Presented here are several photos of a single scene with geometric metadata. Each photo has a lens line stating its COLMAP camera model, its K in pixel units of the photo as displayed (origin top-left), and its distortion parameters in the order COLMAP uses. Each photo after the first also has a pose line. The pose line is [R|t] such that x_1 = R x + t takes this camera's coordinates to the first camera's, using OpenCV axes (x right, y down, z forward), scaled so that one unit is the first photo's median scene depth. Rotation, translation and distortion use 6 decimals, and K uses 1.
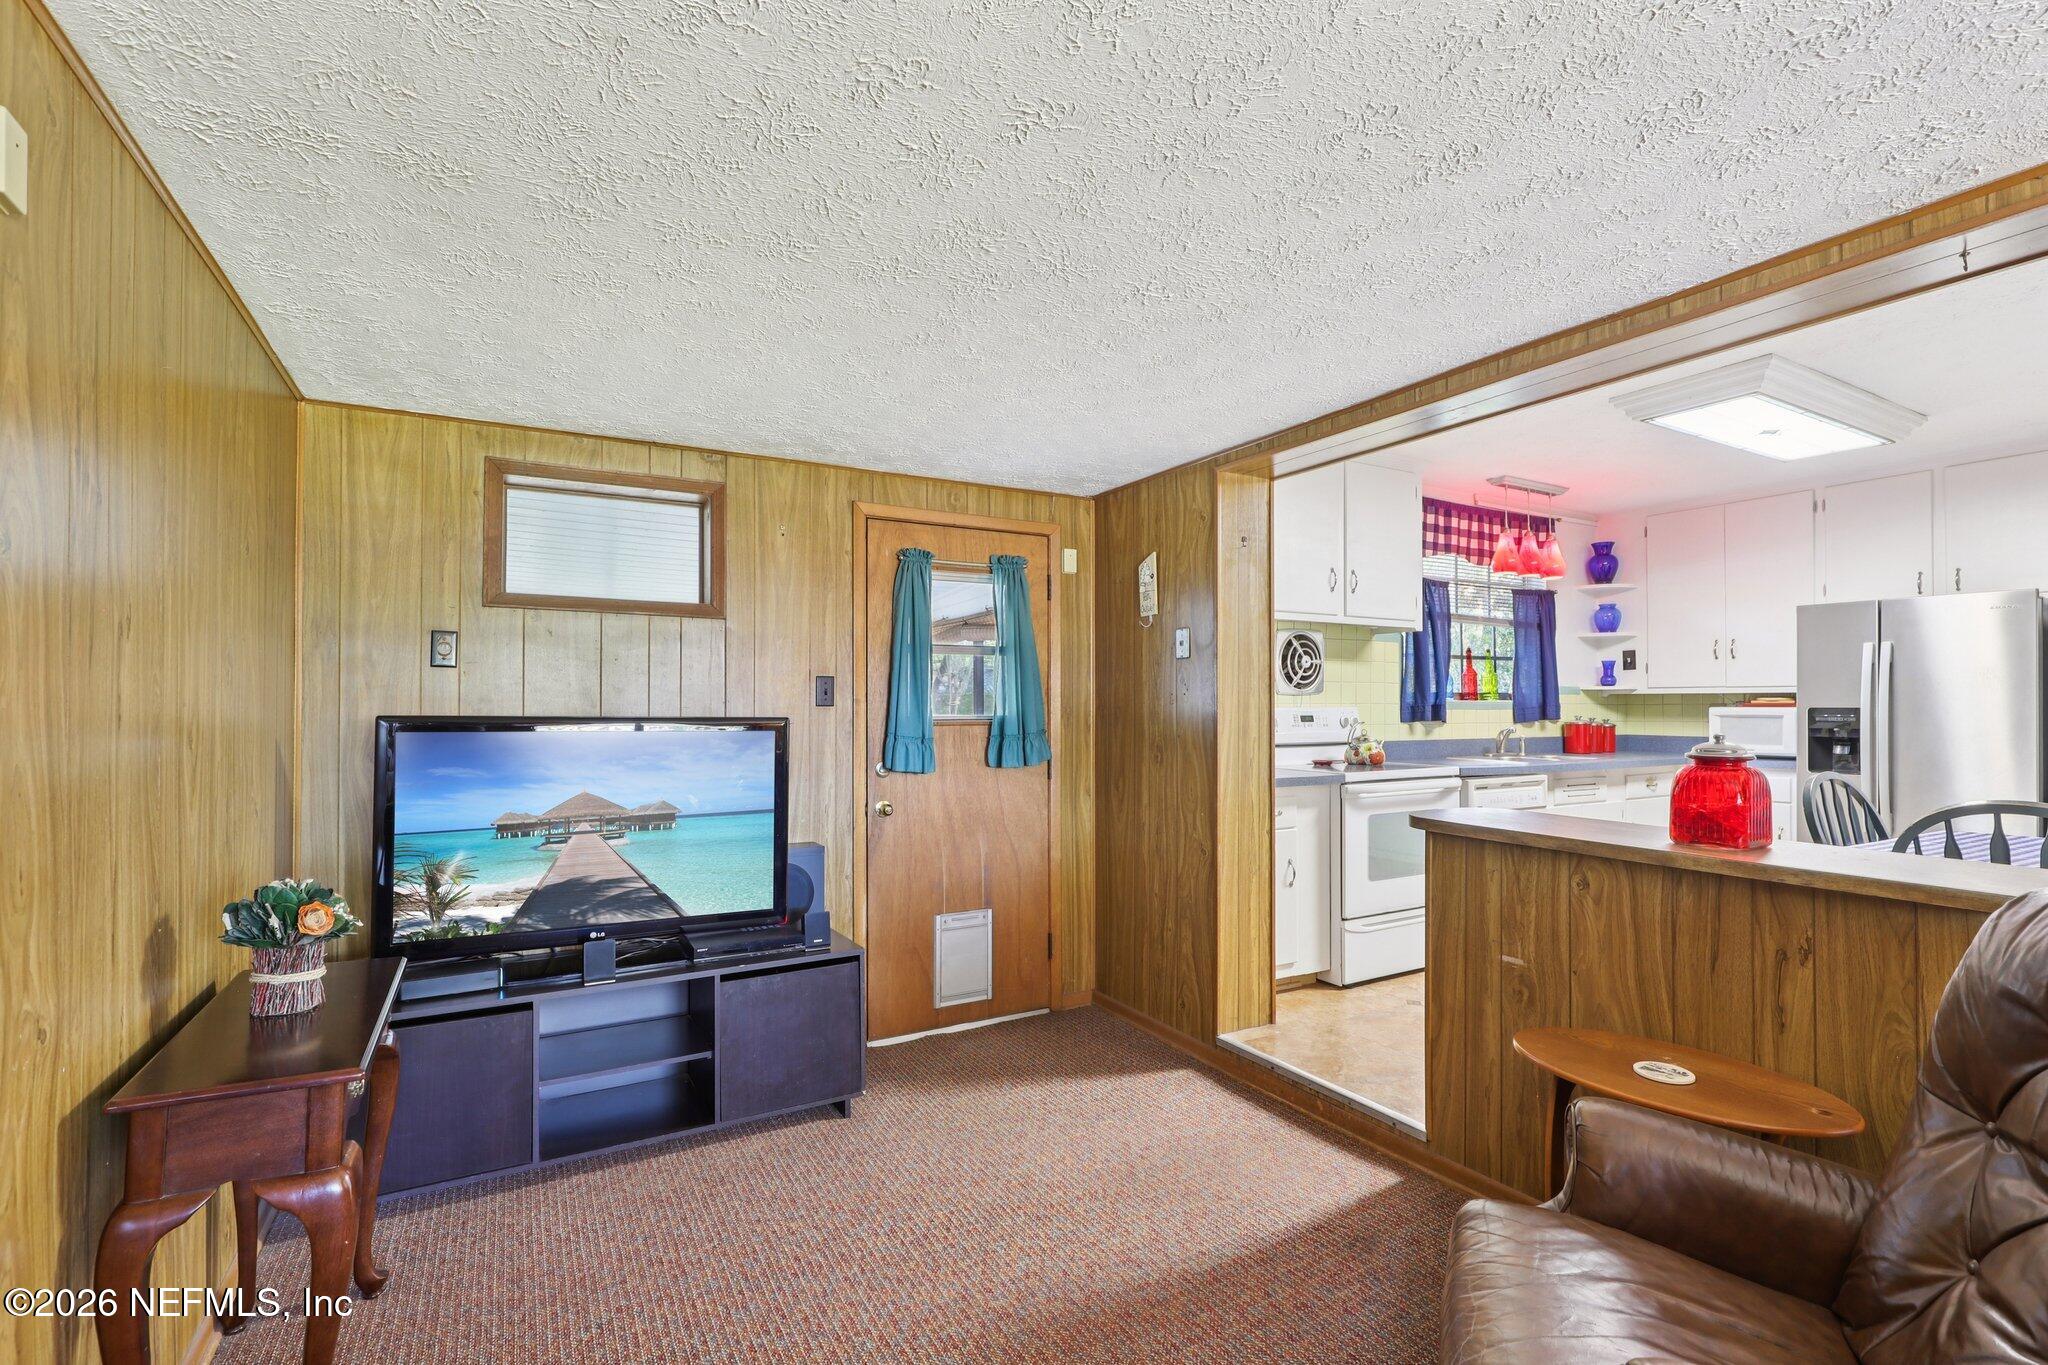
lens RADIAL K [[923.6, 0, 1027.6], [0, 923.6, 695.5], [0, 0, 1]] dist [0.000674, -0.000786]
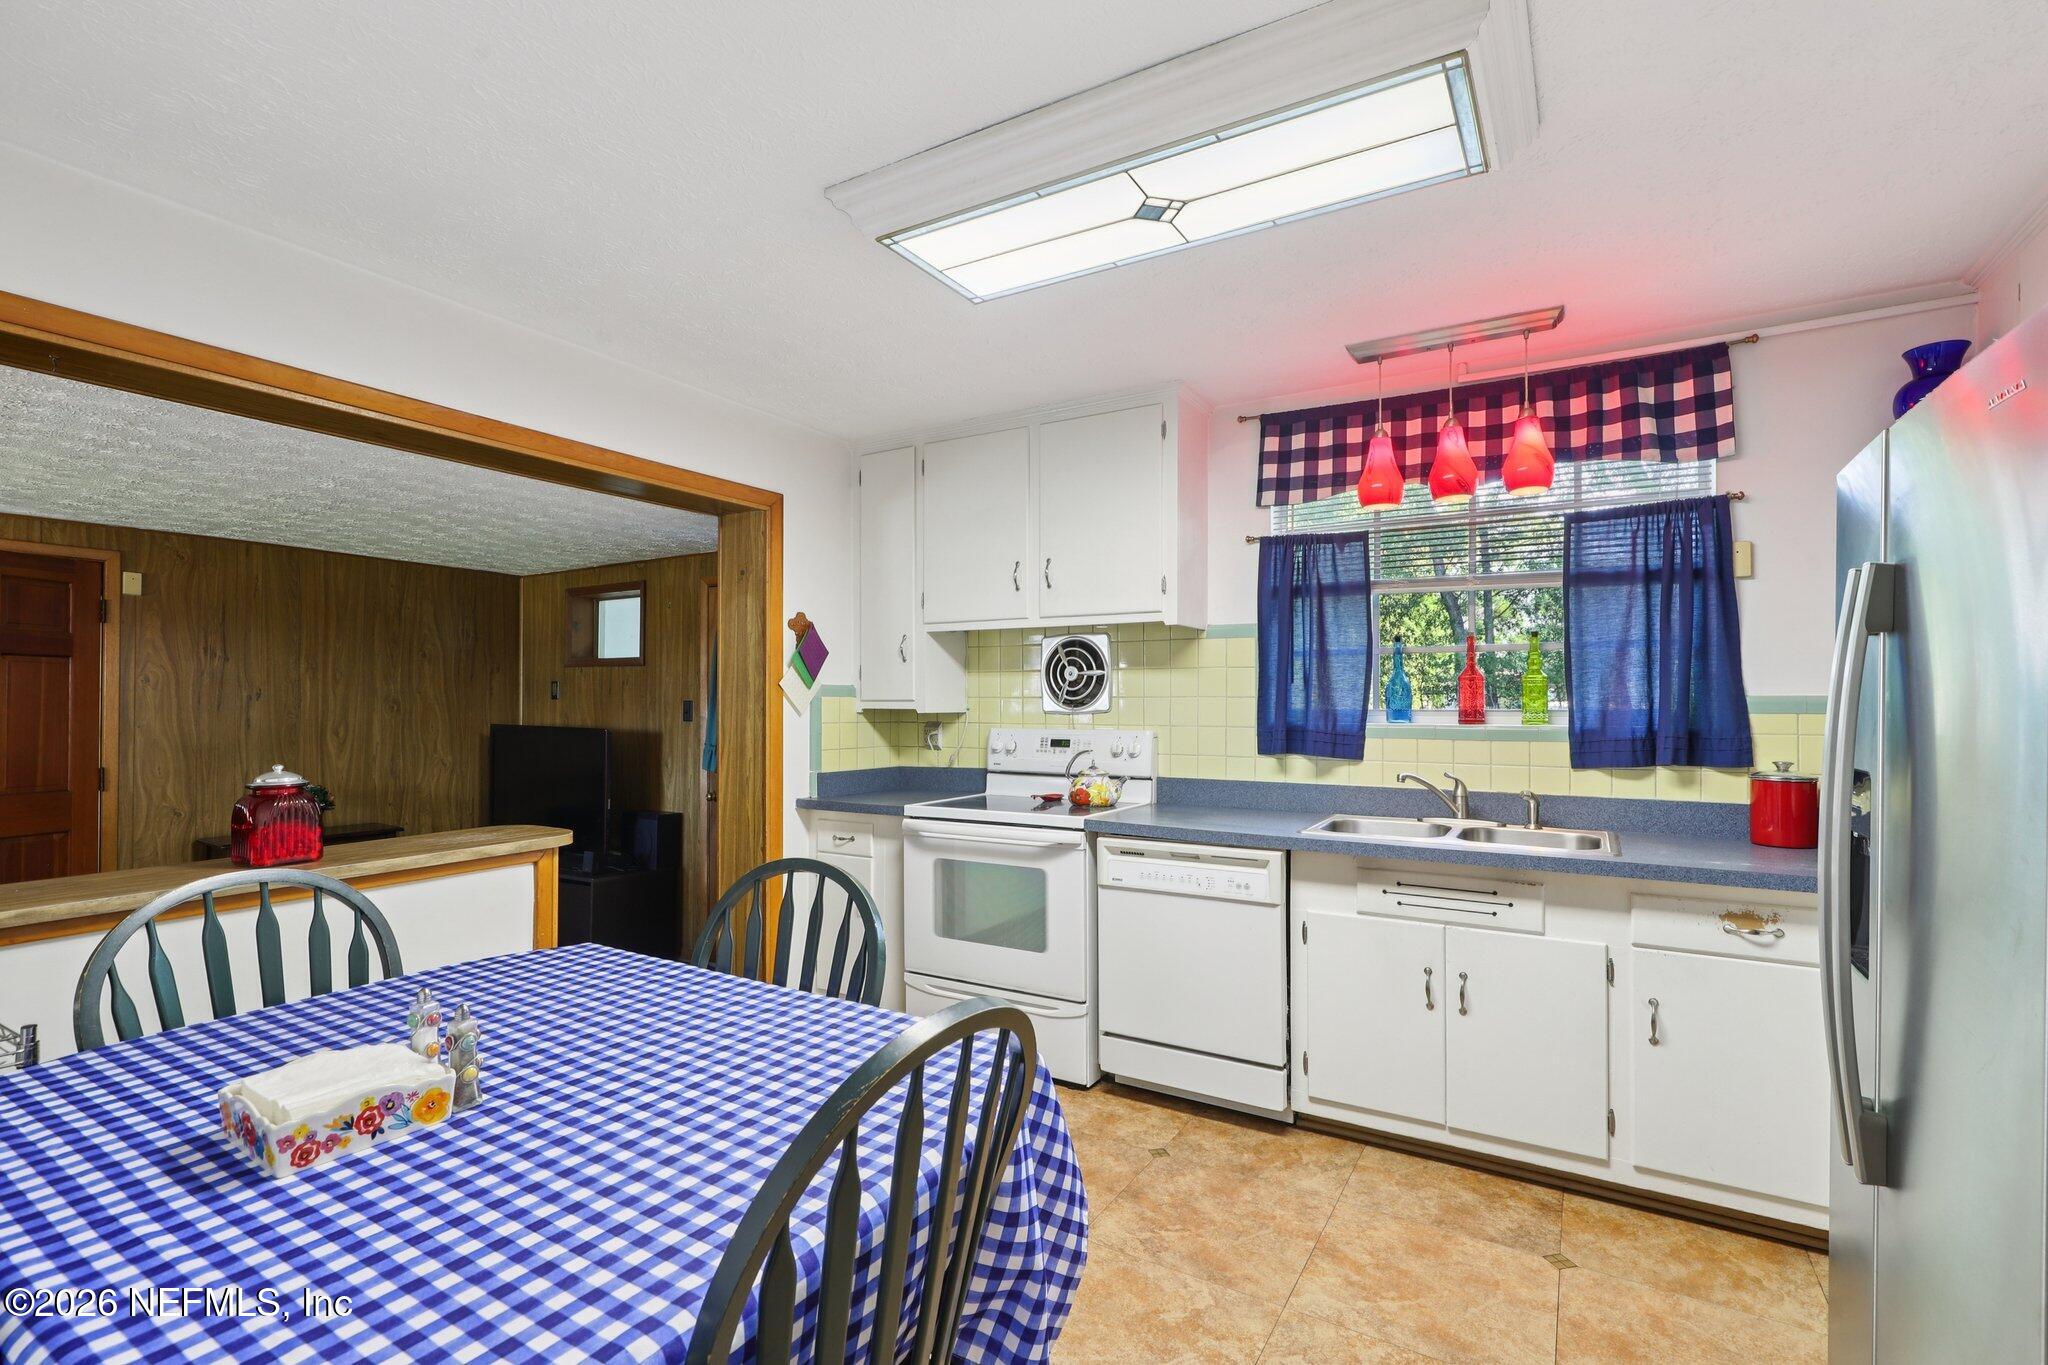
lens RADIAL K [[923.6, 0, 1027.6], [0, 923.6, 695.5], [0, 0, 1]] dist [0.000674, -0.000786]
pose [[0.496415, -0.007244, -0.868055, 0.873263], [0.007752, 0.999962, -0.003911, -0.012570], [0.868050, -0.004788, 0.496453, 0.494242]]
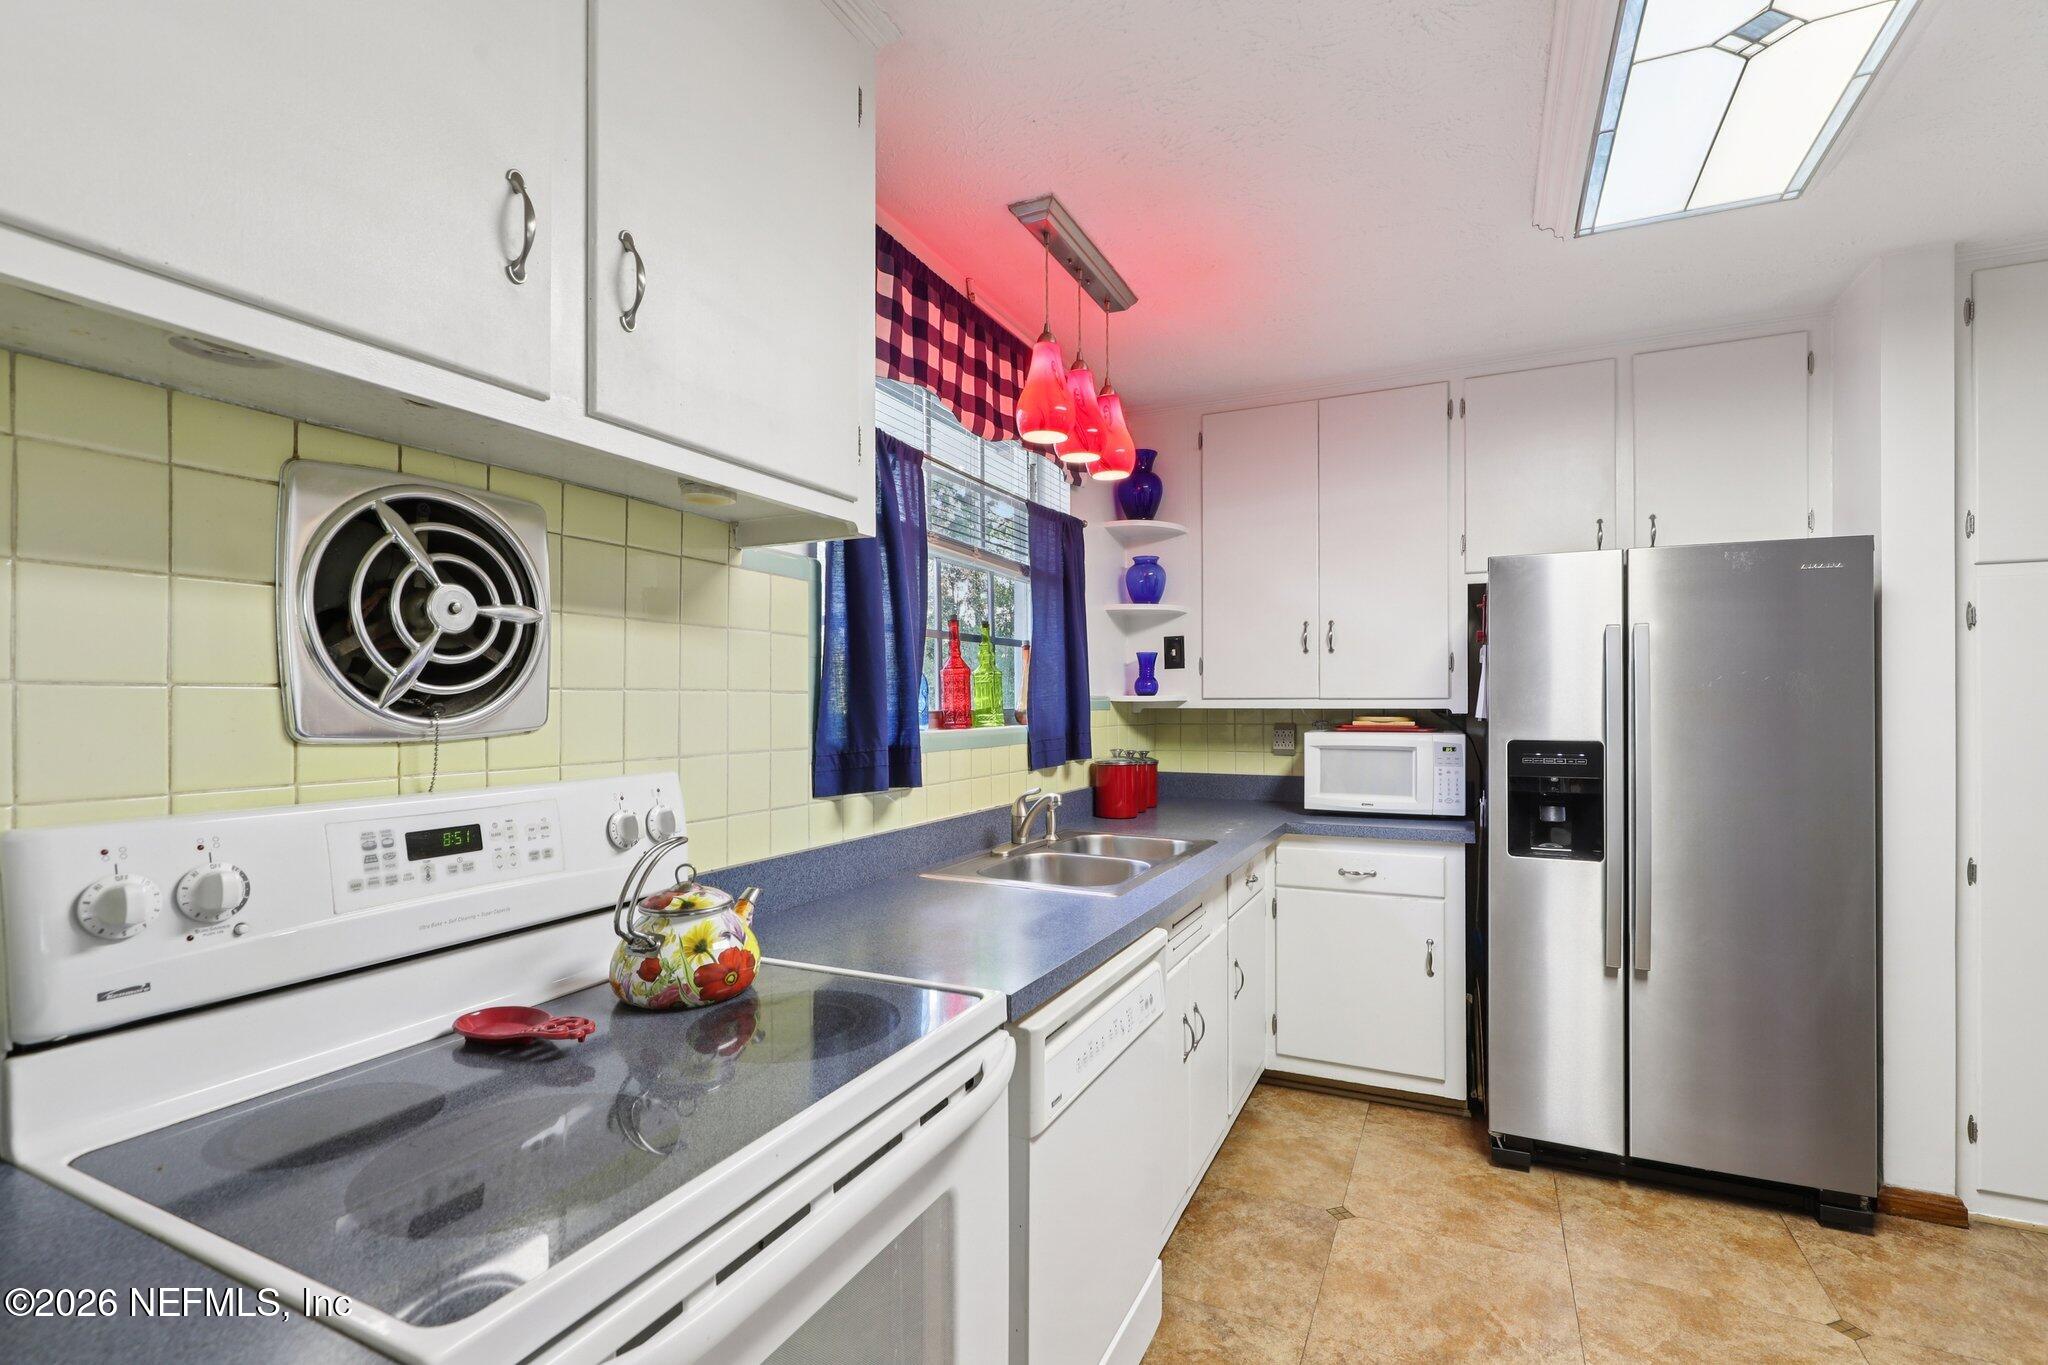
lens RADIAL K [[923.6, 0, 1027.6], [0, 923.6, 695.5], [0, 0, 1]] dist [0.000674, -0.000786]
pose [[0.819741, 0.000757, 0.572734, 0.252045], [-0.002047, 0.999997, 0.001608, -0.012185], [-0.572731, -0.002491, 0.819740, 0.622307]]
